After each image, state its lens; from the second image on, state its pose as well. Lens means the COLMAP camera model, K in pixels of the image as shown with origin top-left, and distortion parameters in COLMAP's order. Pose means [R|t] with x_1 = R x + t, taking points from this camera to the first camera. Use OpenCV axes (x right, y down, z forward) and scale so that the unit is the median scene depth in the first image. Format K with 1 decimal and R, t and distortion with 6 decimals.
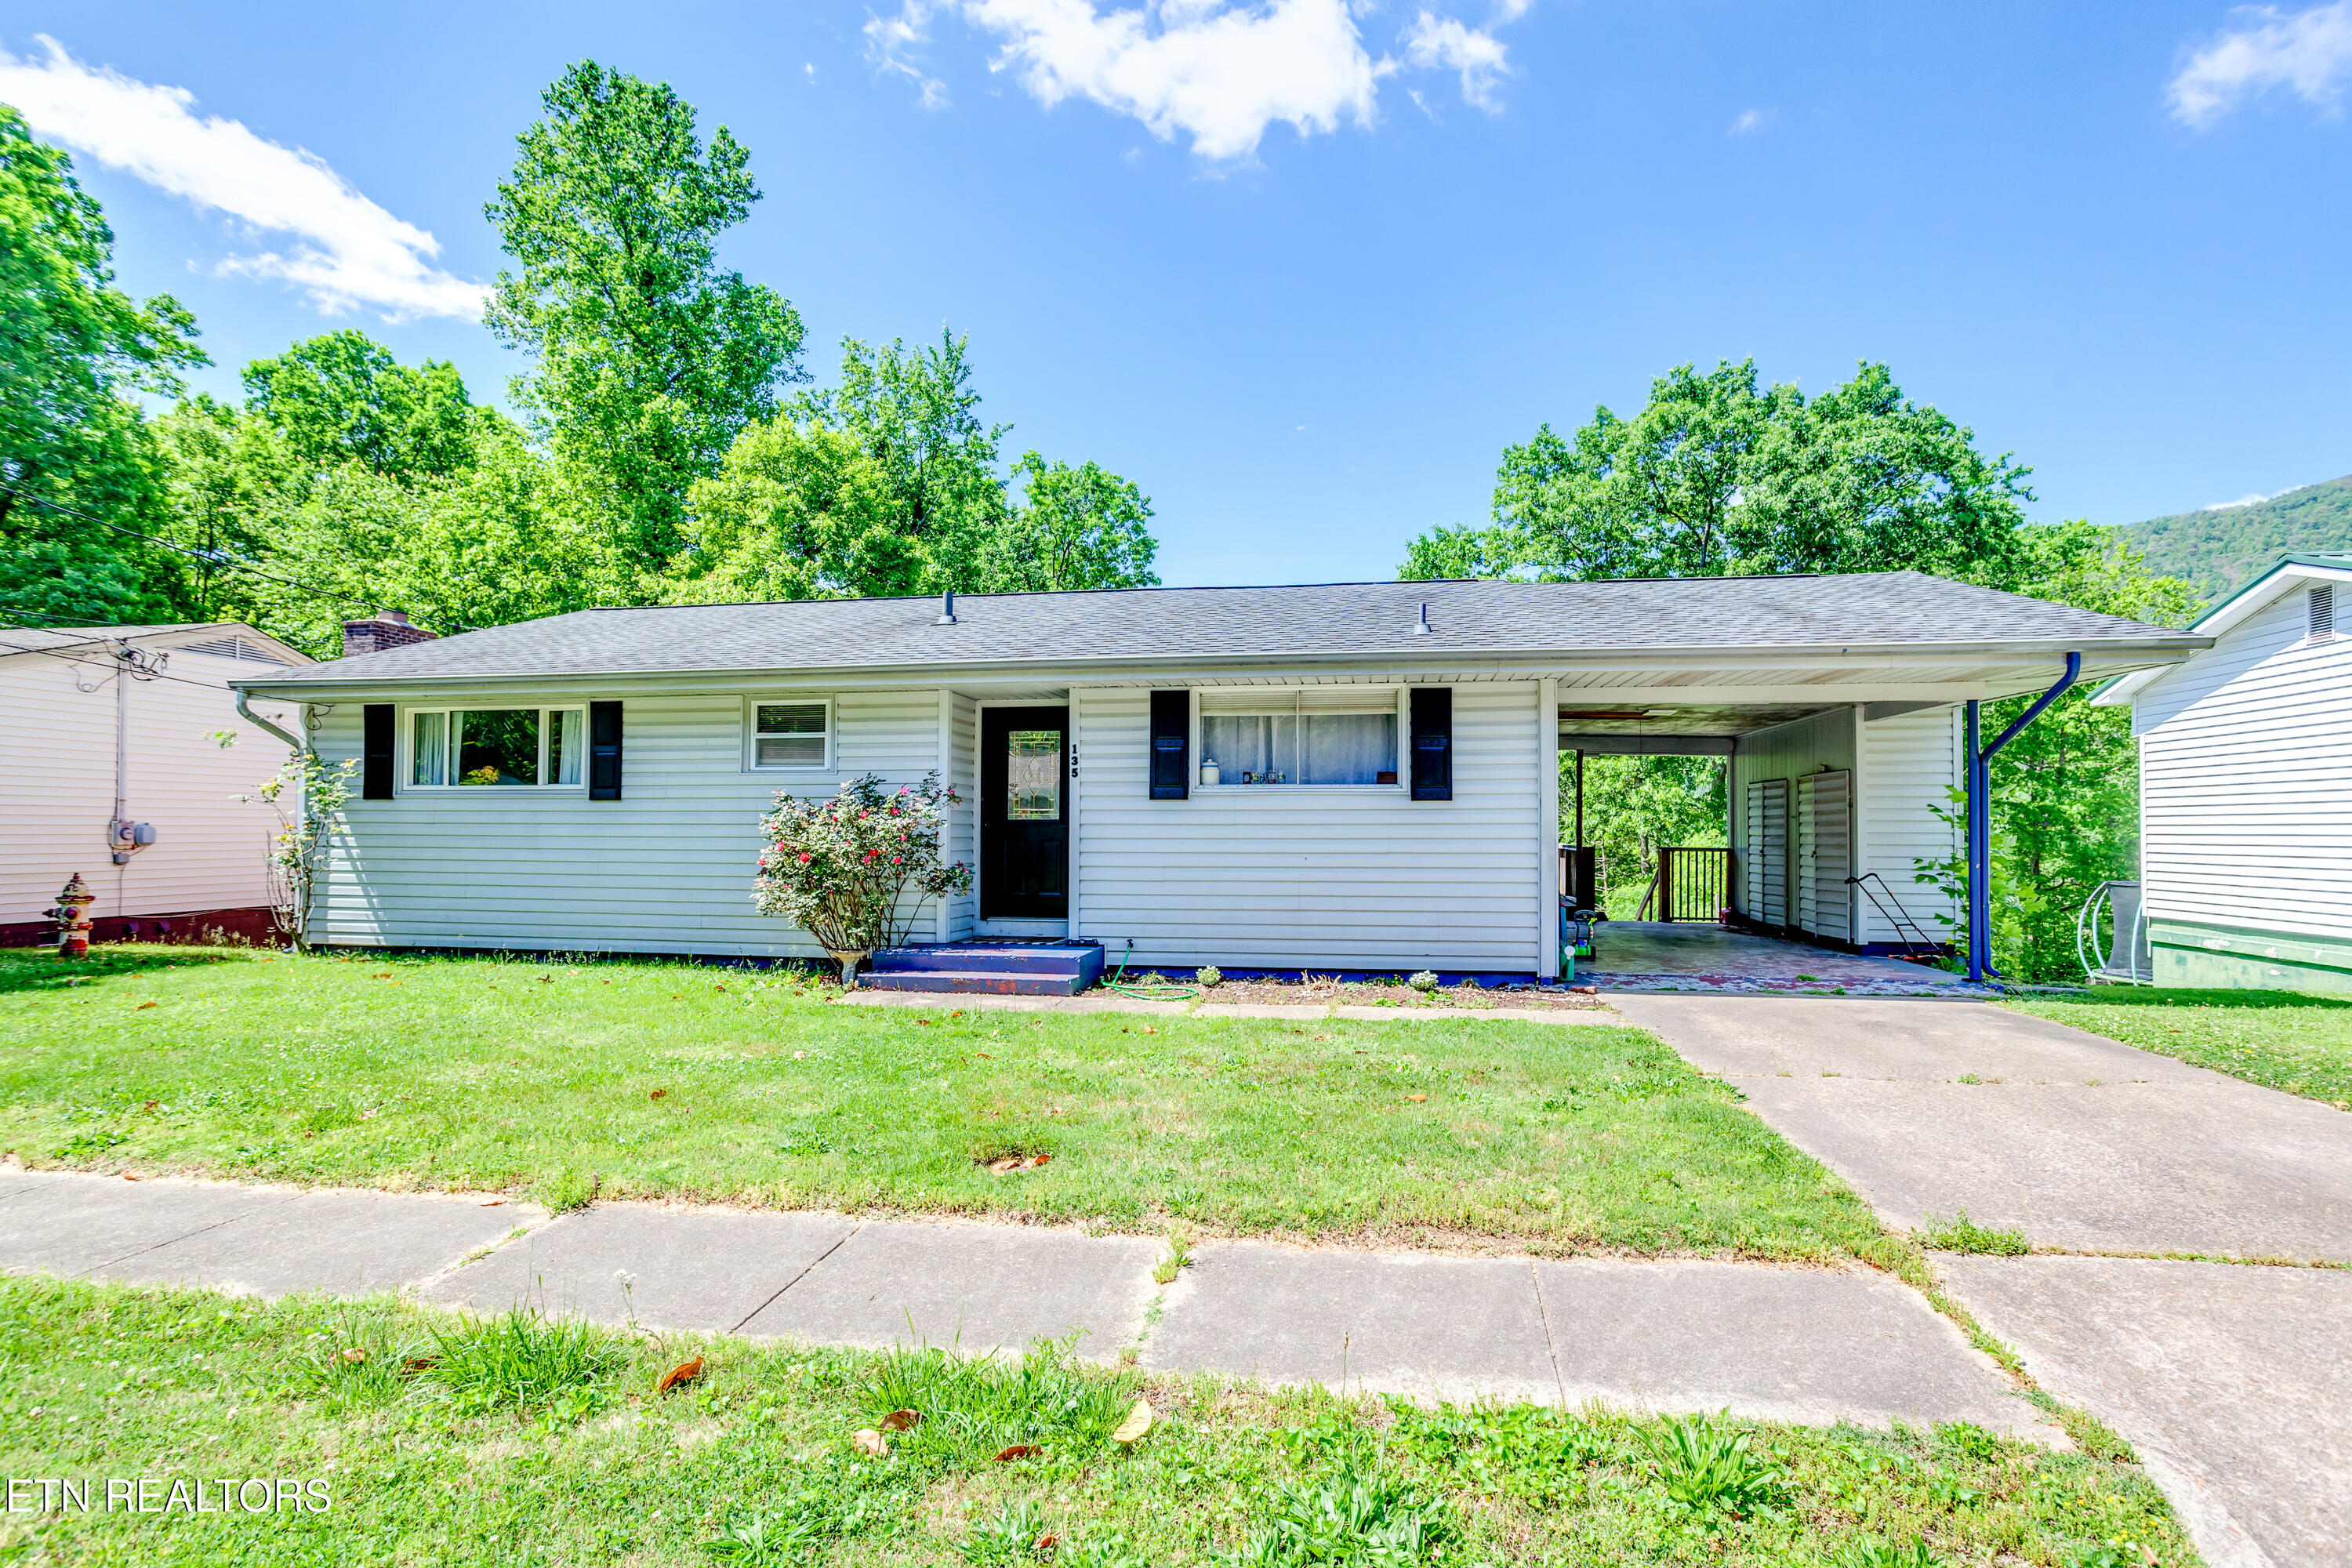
lens RADIAL K [[1215.4, 0, 1145.3], [0, 1215.4, 803.6], [0, 0, 1]] dist [-0.061010, 0.037982]
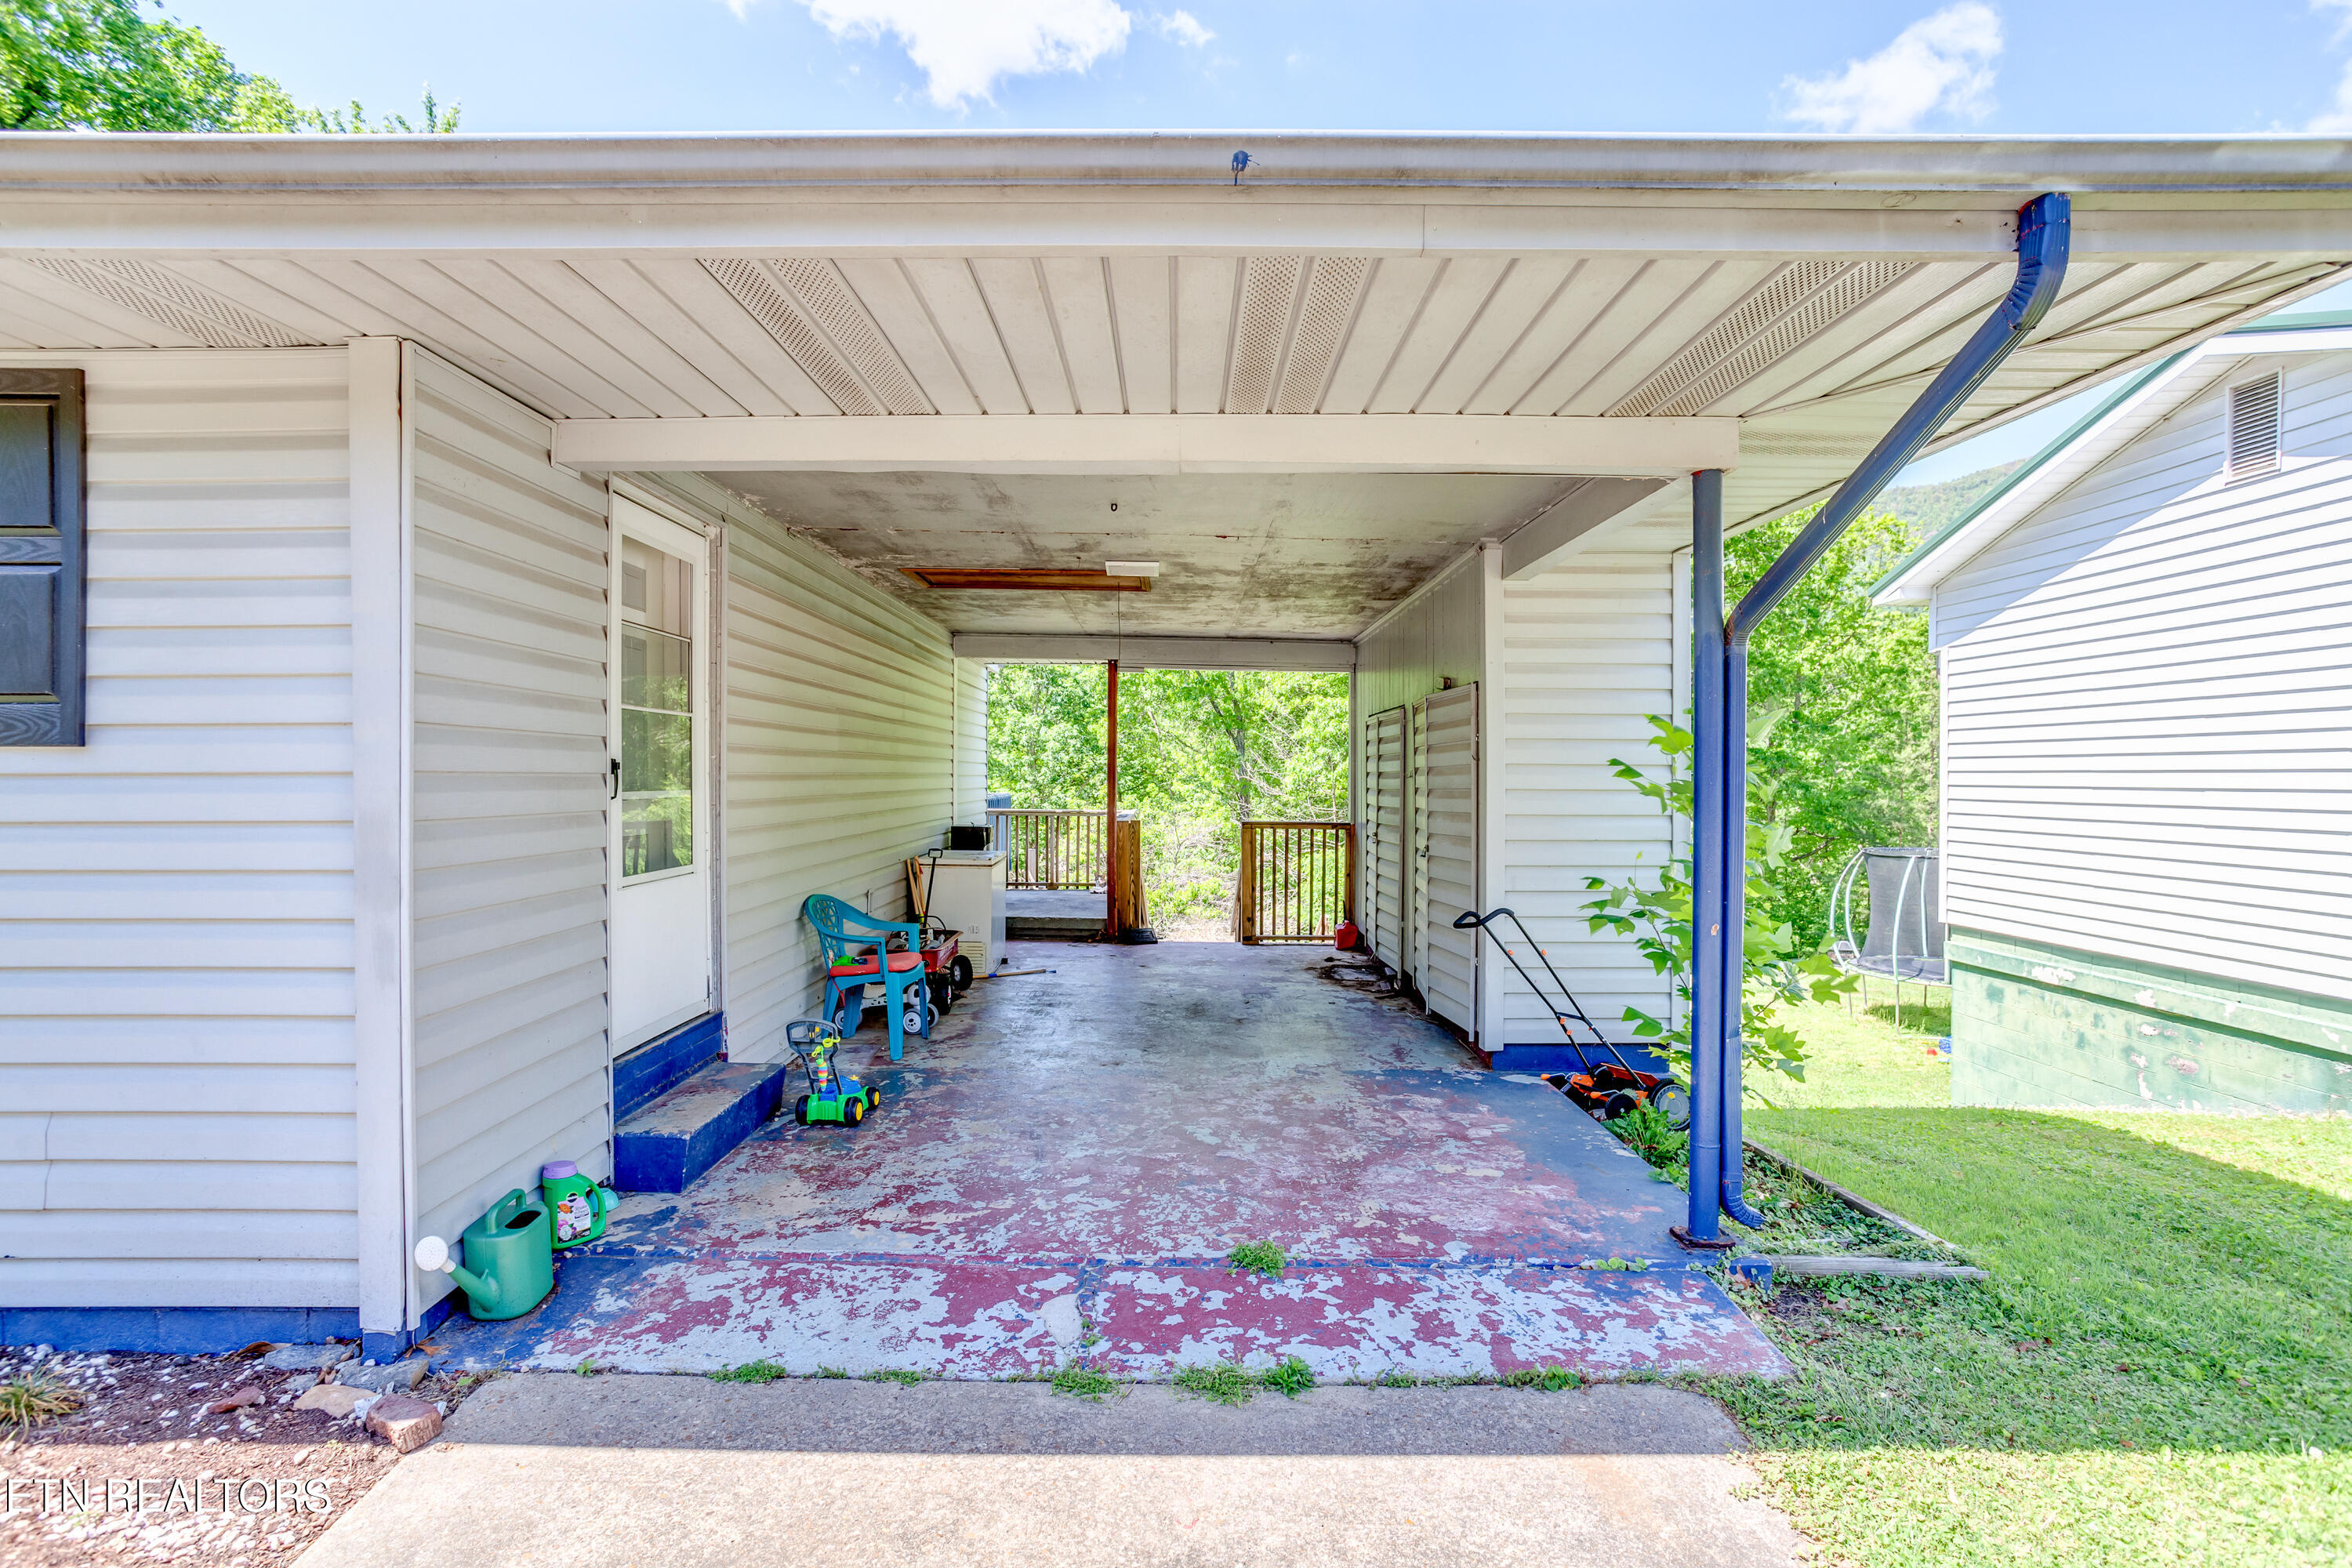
lens RADIAL K [[1186.7, 0, 1176.0], [0, 1186.7, 784.0], [0, 0, 1]] dist [-0.049668, 0.027895]
pose [[0.984045, -0.003218, 0.177893, 0.401751], [-0.002447, 0.999497, 0.031619, -0.002525], [-0.177905, -0.031550, 0.983542, 0.574646]]
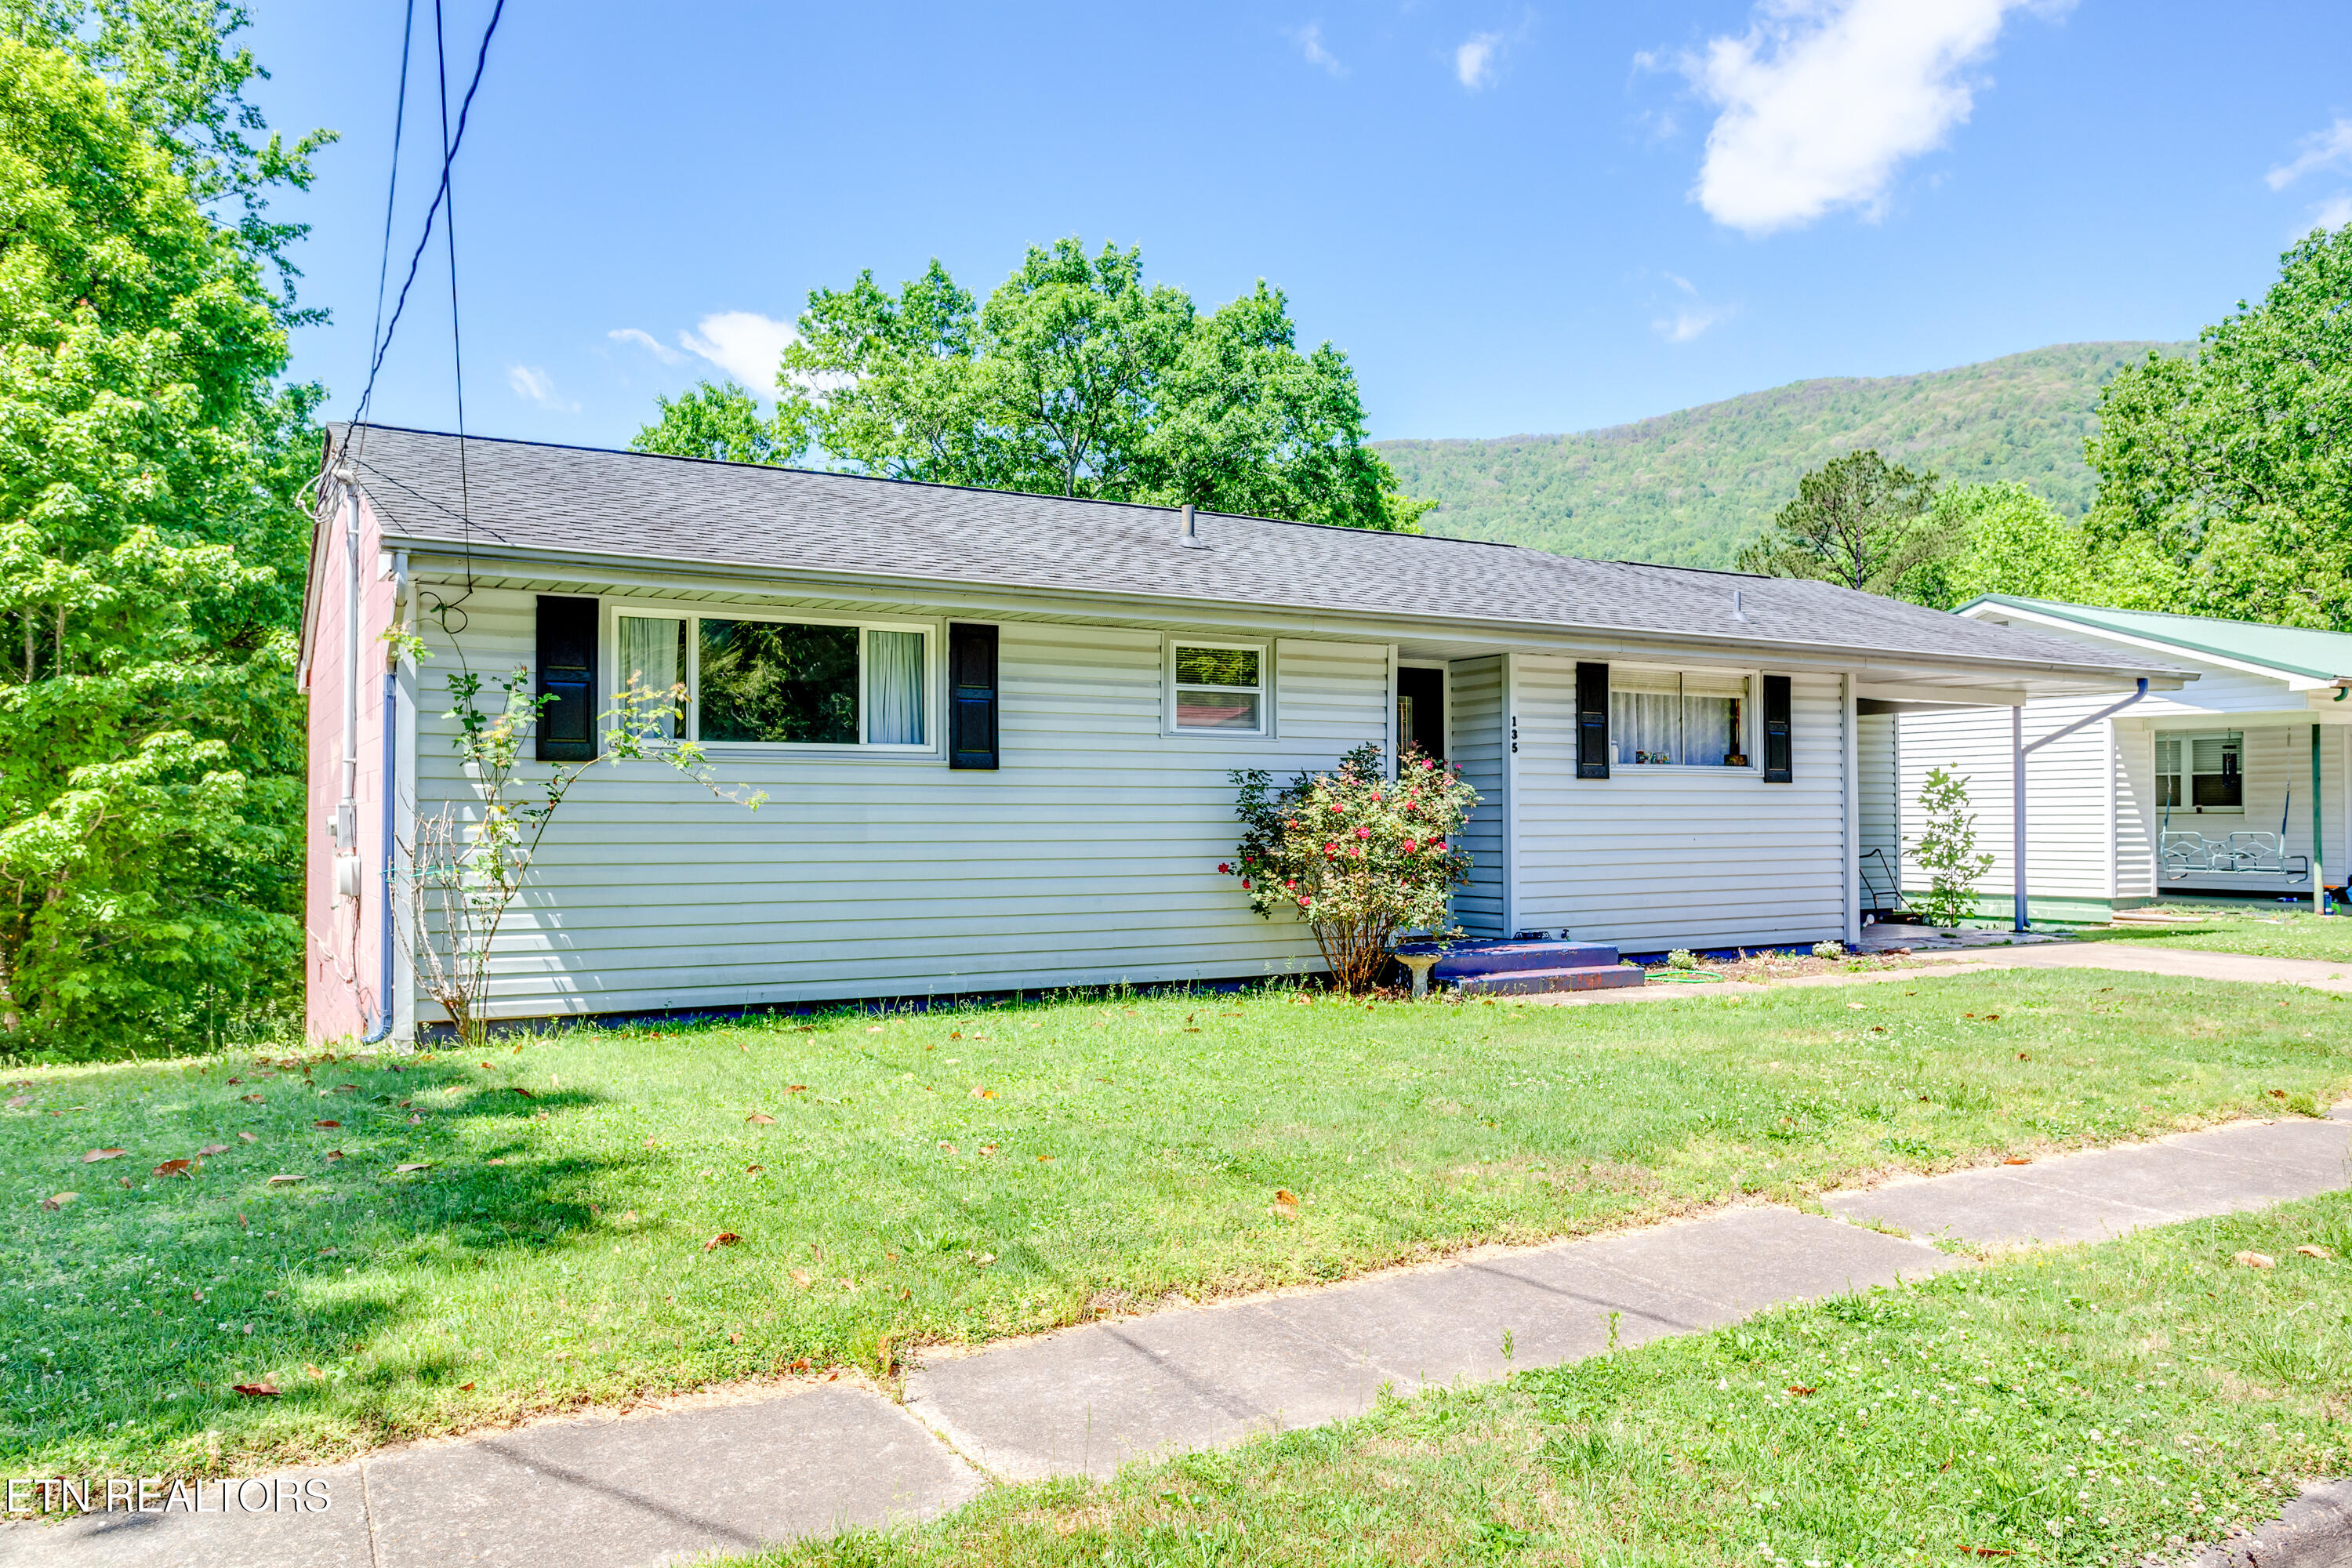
lens RADIAL K [[1790.2, 0, 1176.0], [0, 1790.2, 784.0], [0, 0, 1]] dist [0.001982, -0.078092]
pose [[0.743933, 0.009019, 0.668193, -1.030600], [-0.011833, 0.999930, -0.000323, 0.004631], [-0.668149, -0.007667, 0.743988, 0.165663]]
